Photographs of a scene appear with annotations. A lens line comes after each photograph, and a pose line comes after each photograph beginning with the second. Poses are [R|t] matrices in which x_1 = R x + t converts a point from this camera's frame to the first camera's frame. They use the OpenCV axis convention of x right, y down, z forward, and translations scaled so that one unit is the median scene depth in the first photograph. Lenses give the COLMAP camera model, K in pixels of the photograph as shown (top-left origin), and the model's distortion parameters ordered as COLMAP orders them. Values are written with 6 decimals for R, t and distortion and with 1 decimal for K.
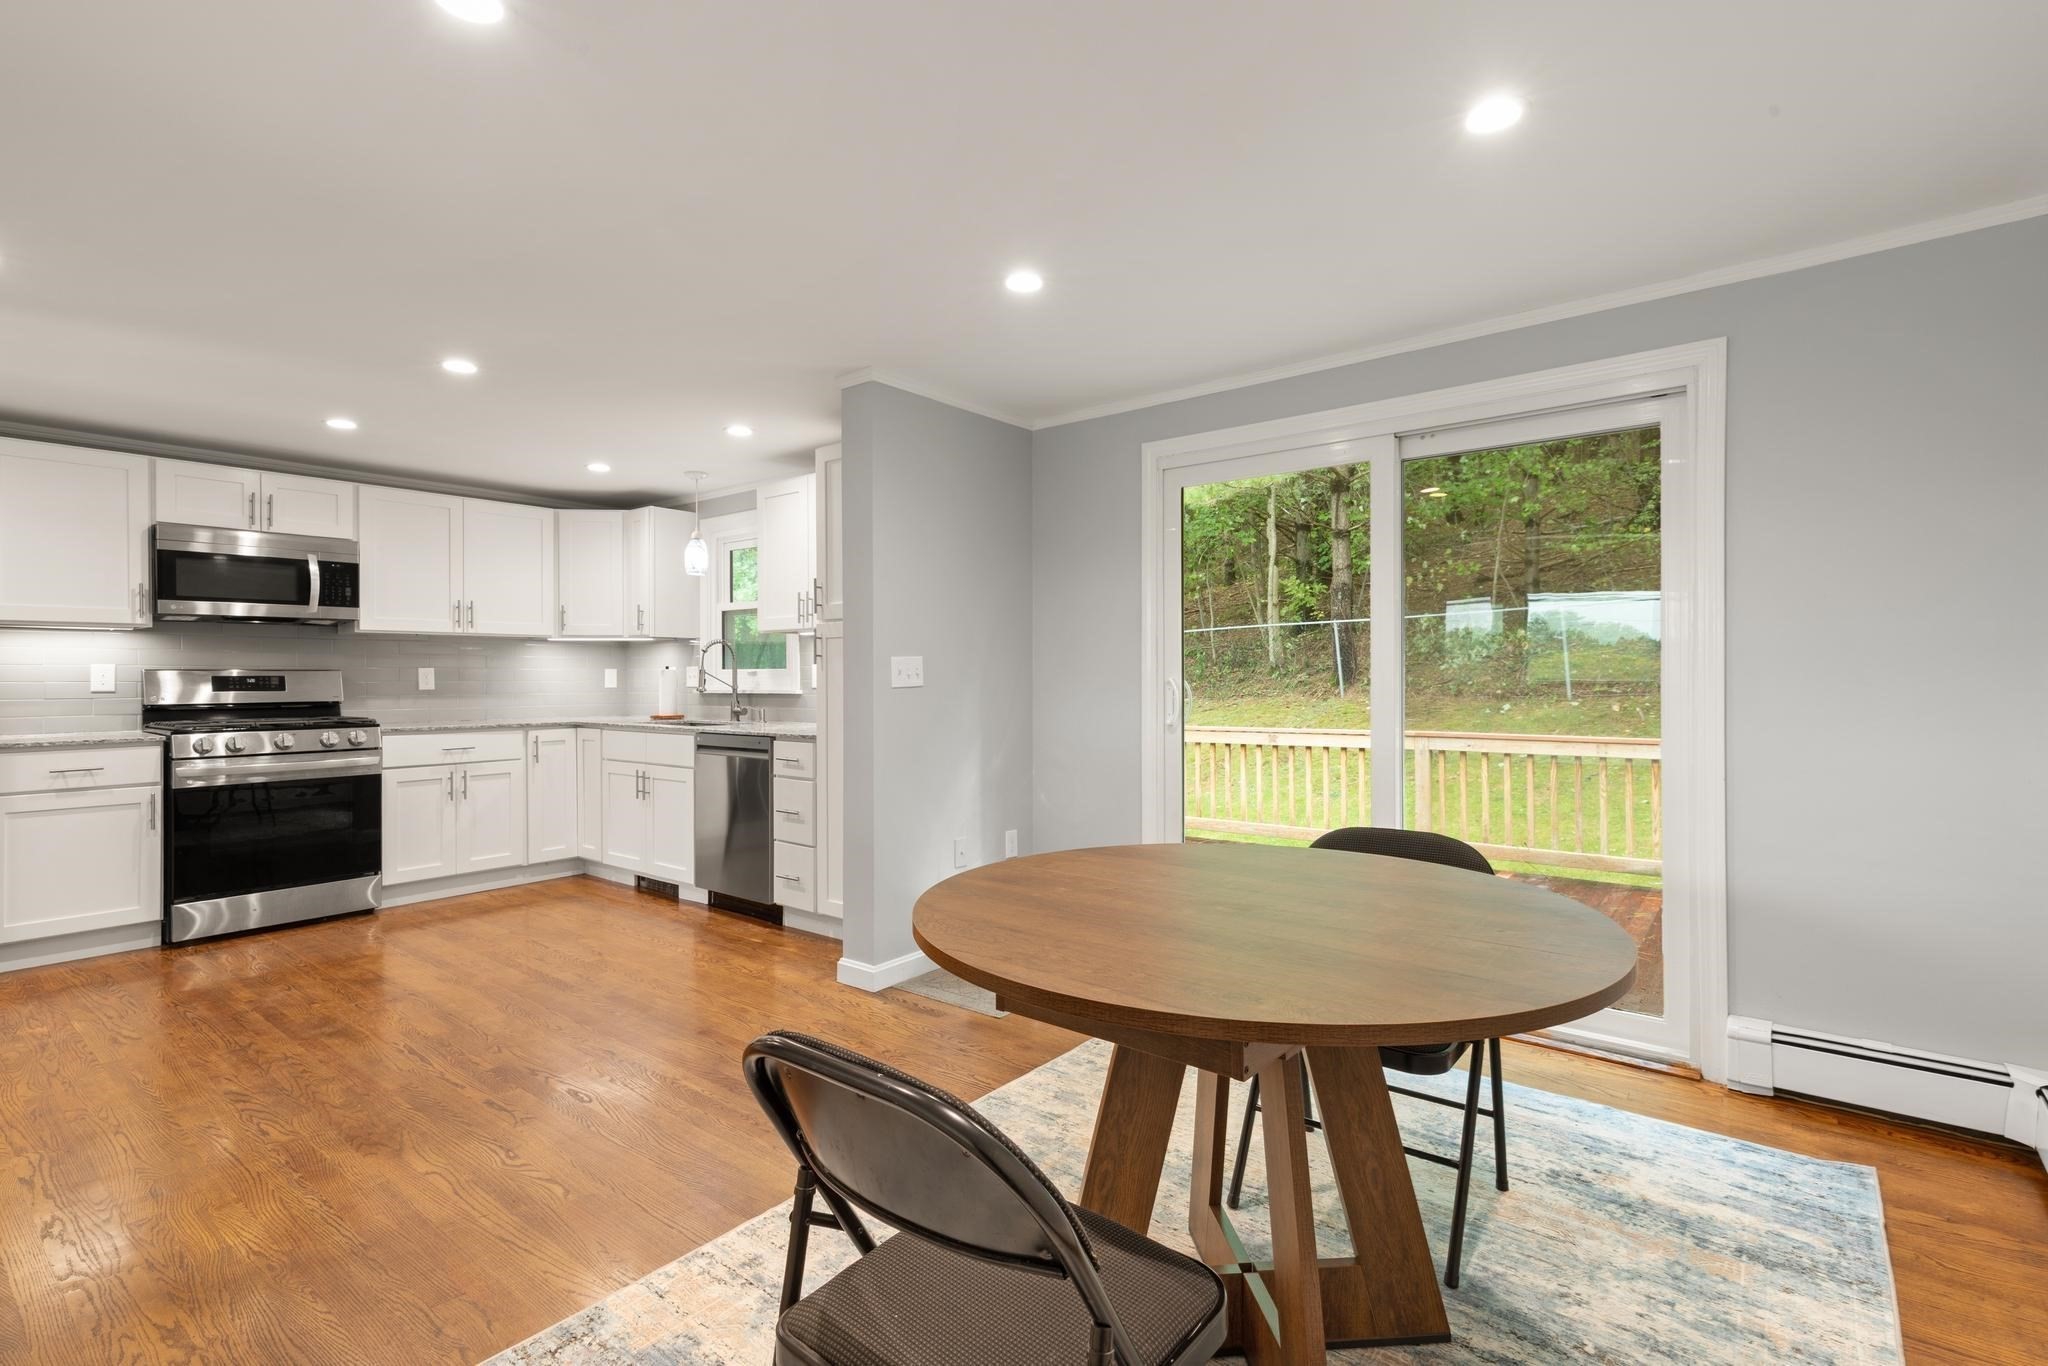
lens RADIAL K [[946.9, 0, 1048.7], [0, 946.9, 674.3], [0, 0, 1]] dist [0.007013, 0.000148]
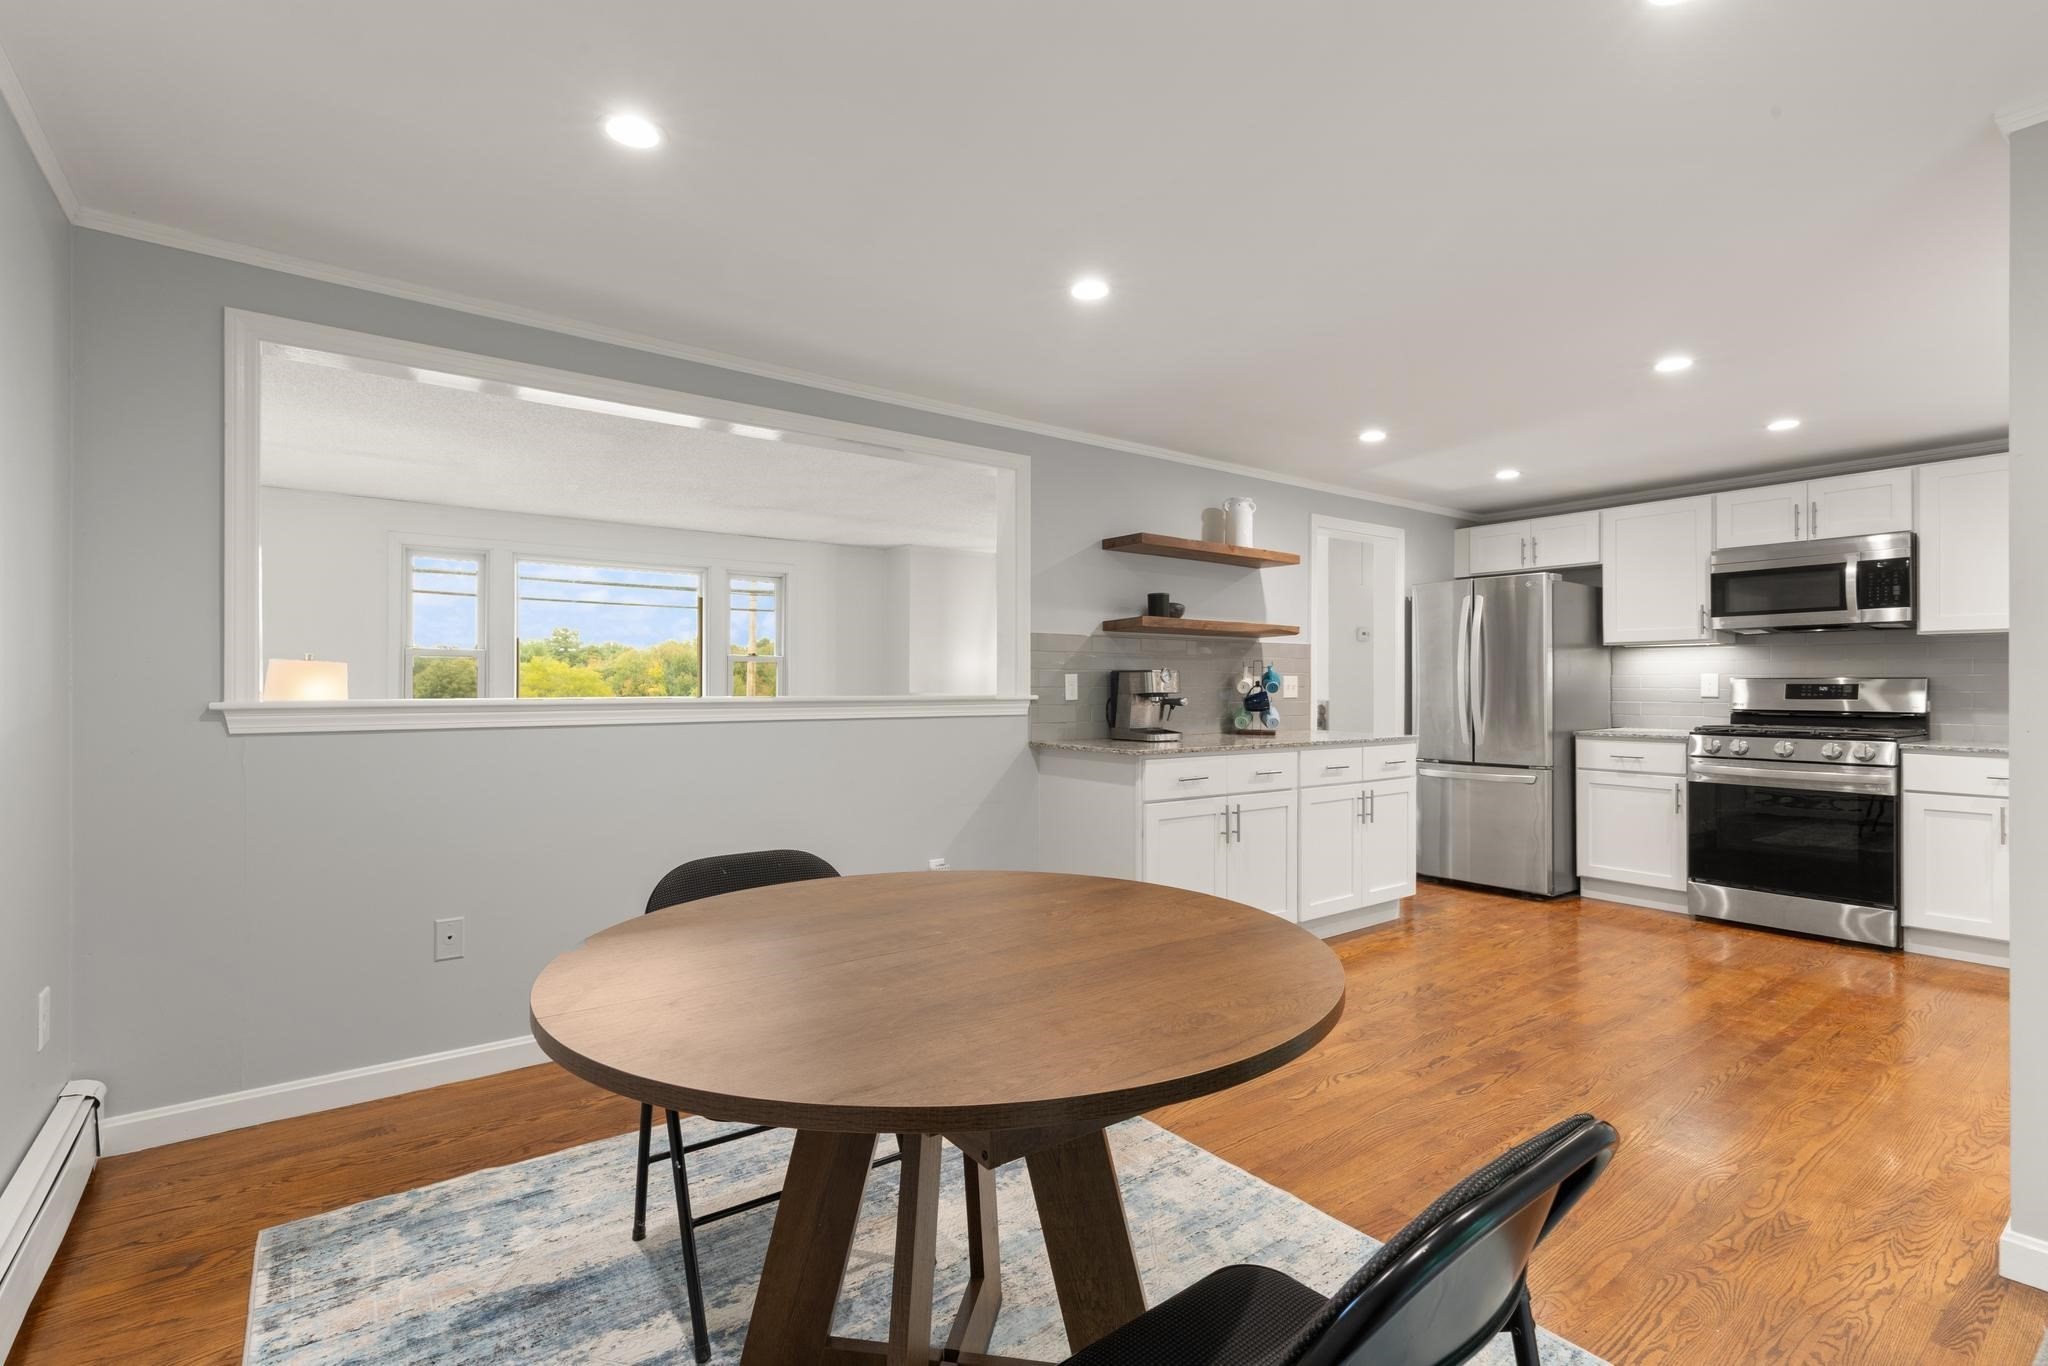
lens RADIAL K [[942.0, 0, 1001.3], [0, 942.0, 680.7], [0, 0, 1]] dist [0.004109, -0.000885]
pose [[-0.278724, -0.000379, -0.960371, 0.360765], [0.001359, 0.999999, -0.000789, -0.001967], [0.960370, -0.001525, -0.278723, 0.445958]]
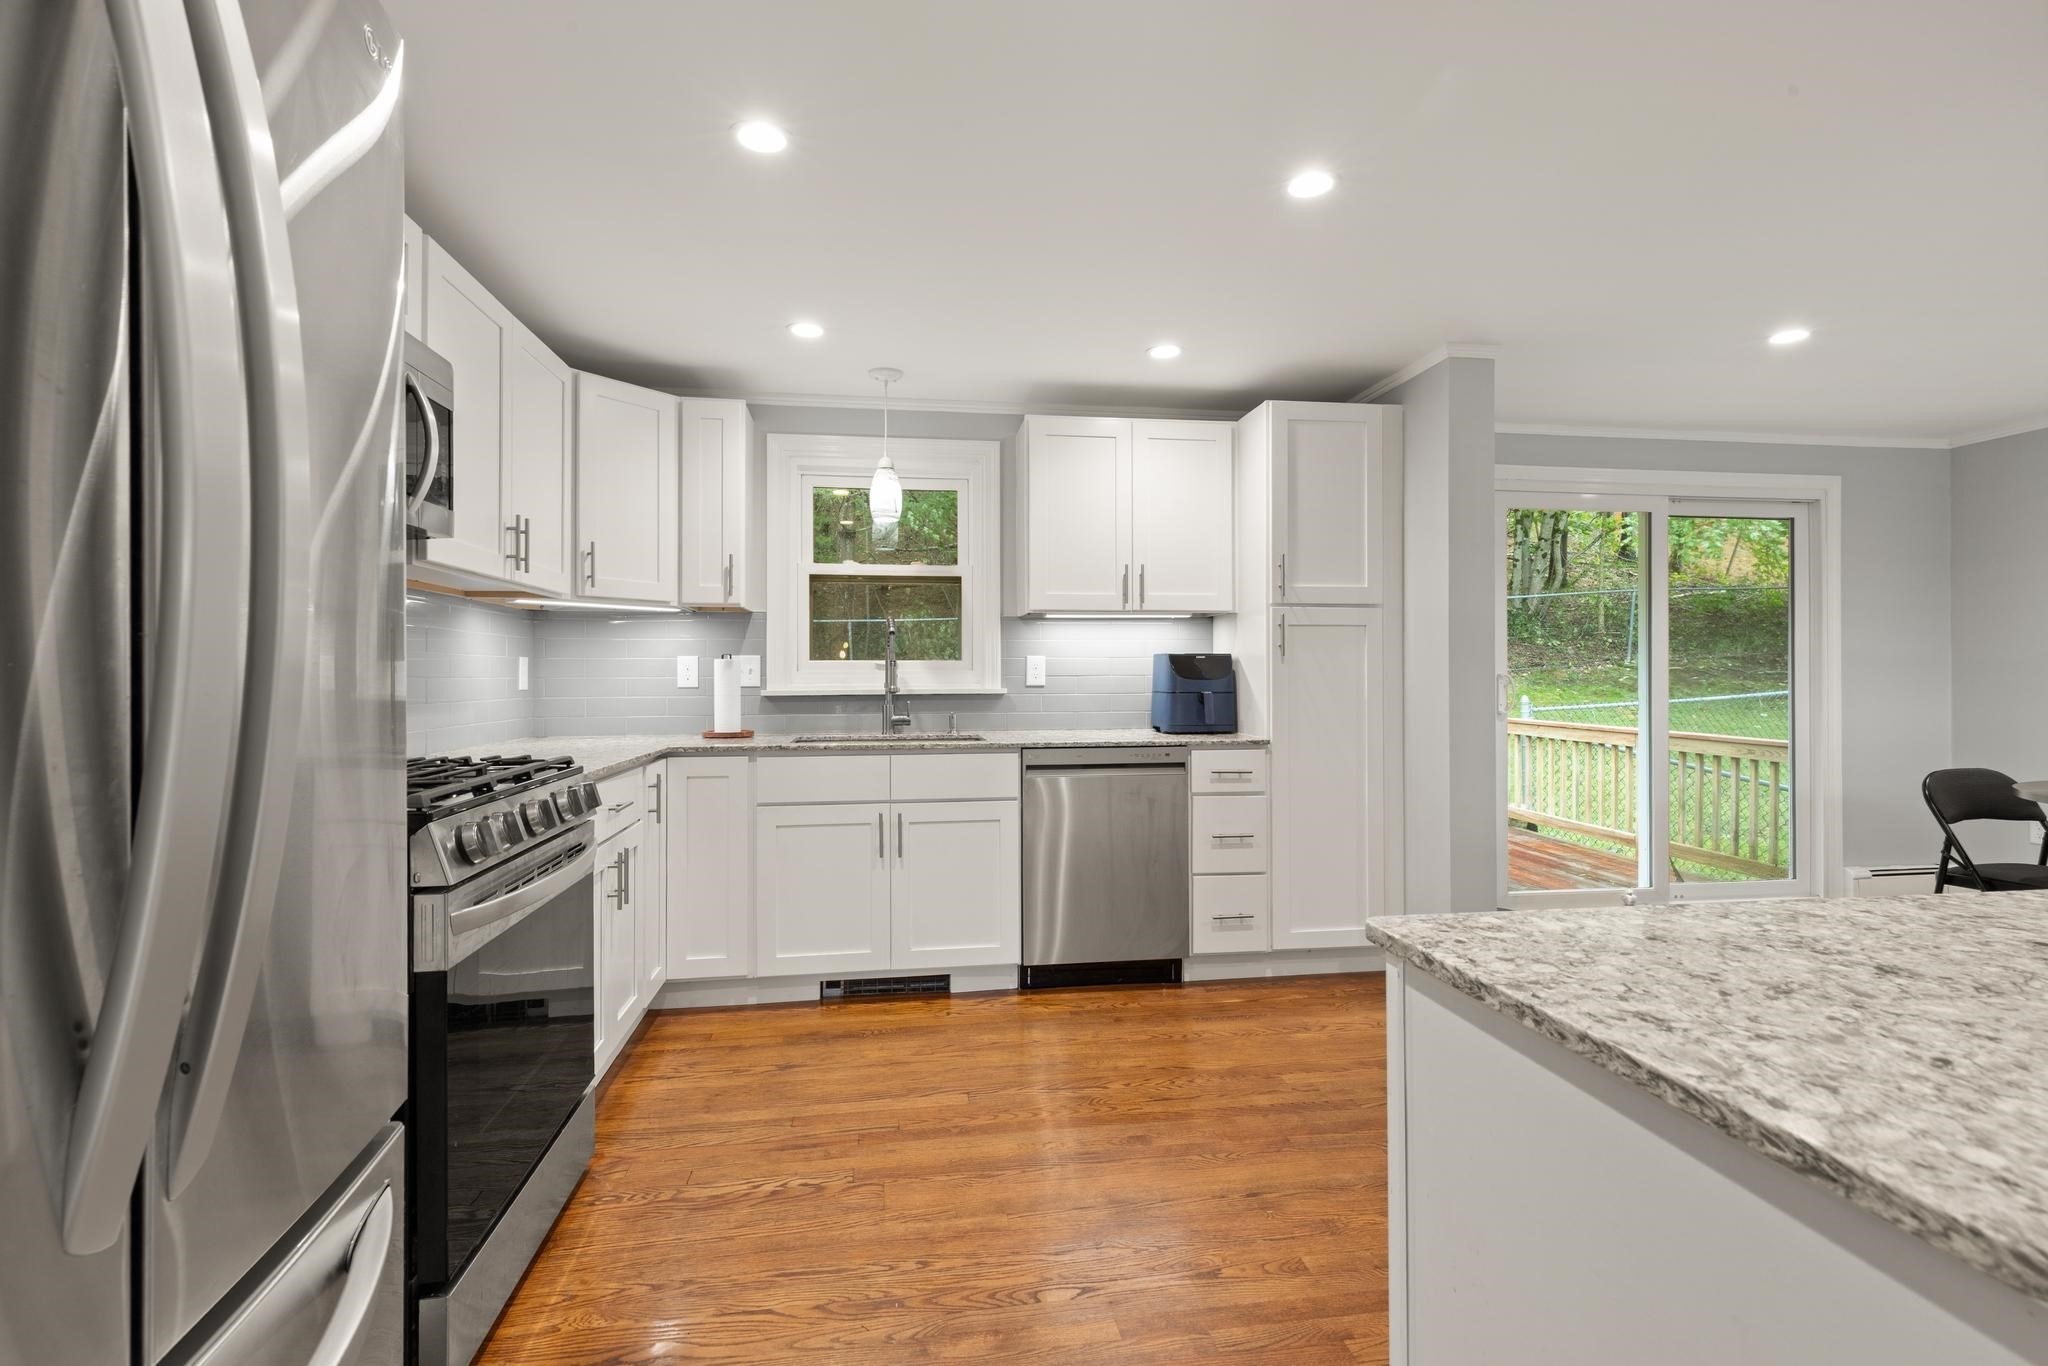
lens RADIAL K [[945.2, 0, 1029.1], [0, 945.2, 671.0], [0, 0, 1]] dist [0.009427, -0.000366]
pose [[0.682659, 0.004958, 0.730720, -0.889295], [-0.002686, 0.999987, -0.004276, 0.006213], [-0.730732, 0.000957, 0.682664, 0.512667]]
